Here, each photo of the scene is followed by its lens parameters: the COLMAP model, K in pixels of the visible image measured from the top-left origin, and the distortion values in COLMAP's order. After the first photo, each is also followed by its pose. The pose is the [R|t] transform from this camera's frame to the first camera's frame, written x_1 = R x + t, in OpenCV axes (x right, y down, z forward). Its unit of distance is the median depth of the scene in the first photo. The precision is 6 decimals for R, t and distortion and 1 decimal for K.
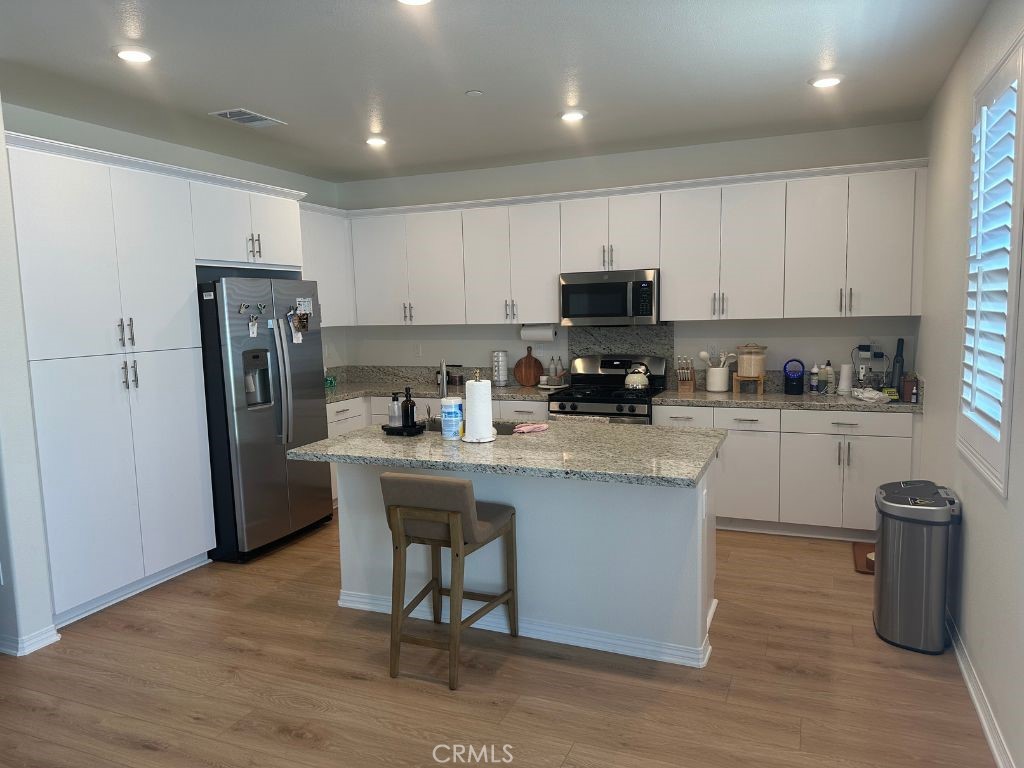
lens RADIAL K [[732.7, 0, 505.7], [0, 732.7, 392.2], [0, 0, 1]] dist [0.051511, -0.021582]
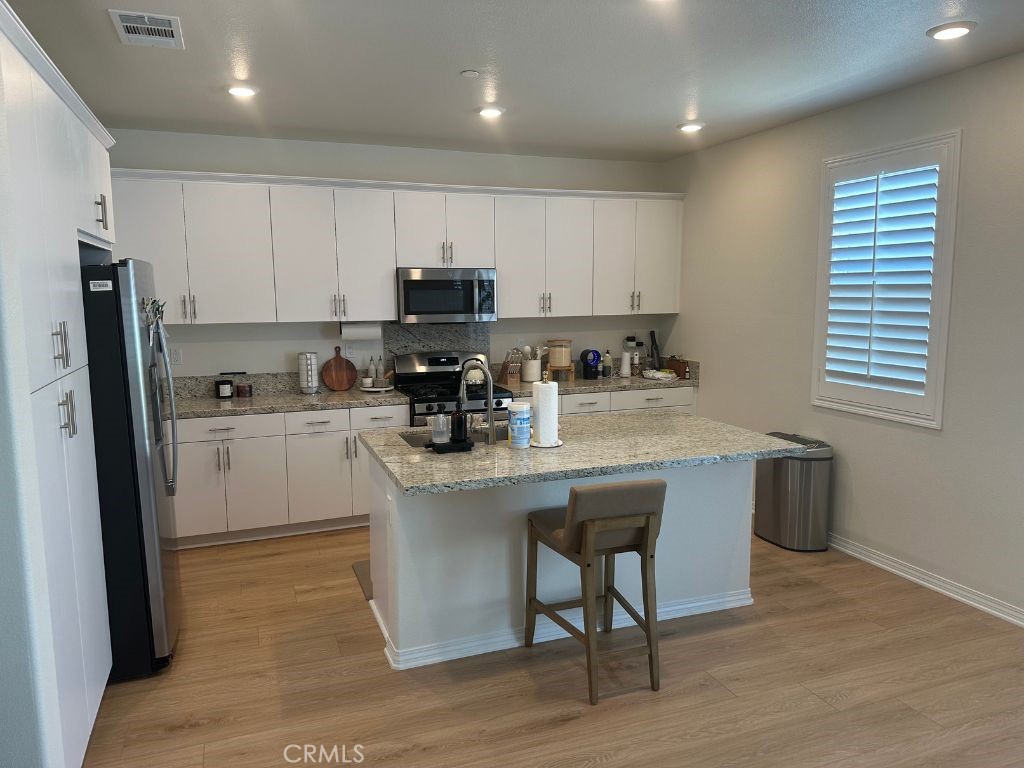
lens RADIAL K [[732.7, 0, 512.1], [0, 732.7, 387.1], [0, 0, 1]] dist [0.051511, -0.021582]
pose [[0.720664, -0.072430, 0.689490, -0.530346], [0.070542, 0.997027, 0.031004, -0.031094], [-0.689686, 0.026294, 0.723631, 0.243323]]
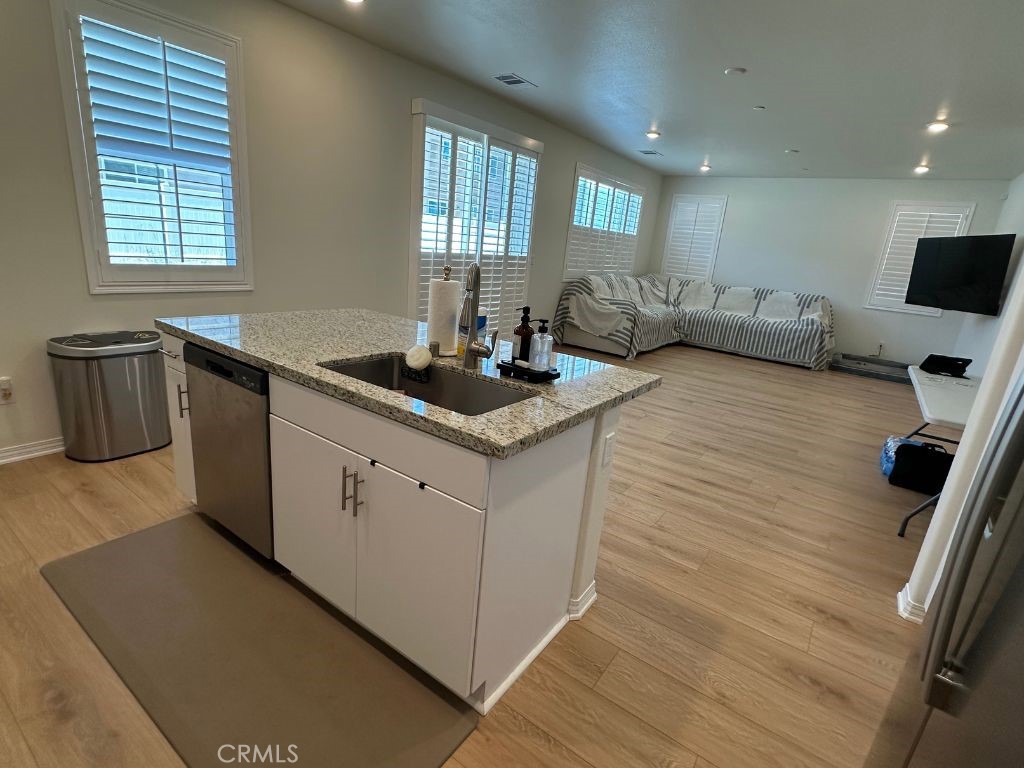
lens RADIAL K [[512.7, 0, 510.6], [0, 512.7, 384.0], [0, 0, 1]] dist [0.000303, -0.000978]
pose [[-0.974369, -0.120451, 0.189989, -0.169152], [-0.041782, 0.926776, 0.373284, -0.091449], [-0.221039, 0.355778, -0.908055, 1.121911]]
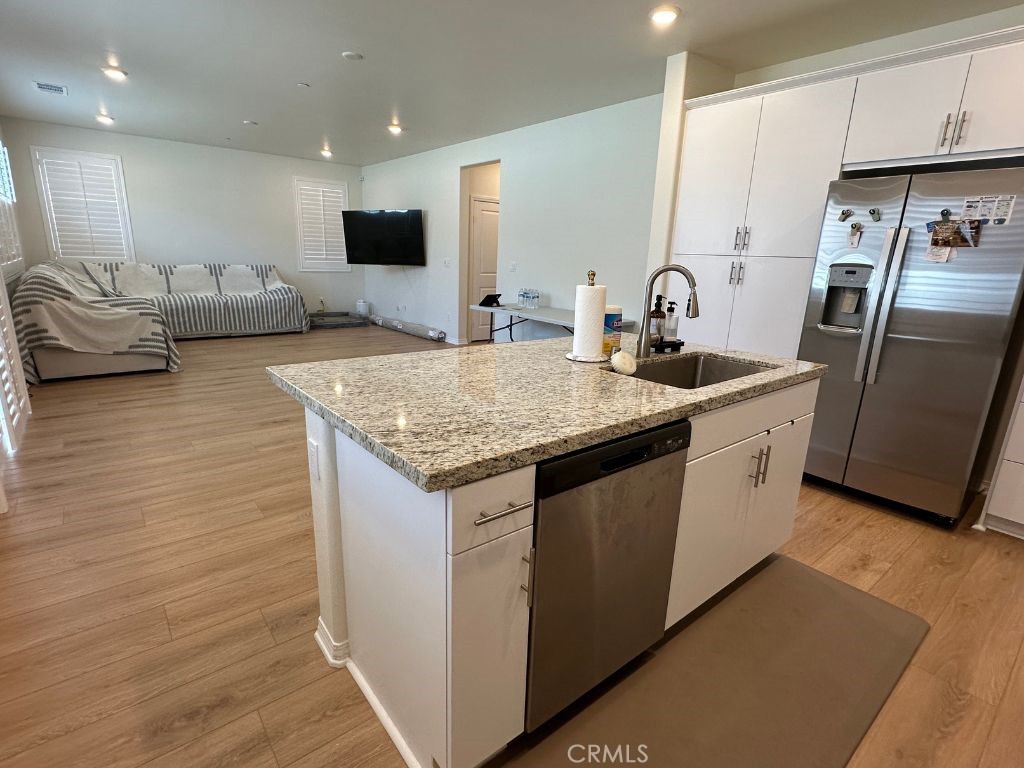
lens RADIAL K [[512.7, 0, 511.0], [0, 512.7, 385.1], [0, 0, 1]] dist [0.000303, -0.000978]
pose [[-0.466711, 0.226286, -0.854971, 0.372552], [-0.127862, 0.939293, 0.318401, -0.059171], [0.875119, 0.257920, -0.409445, 0.856972]]
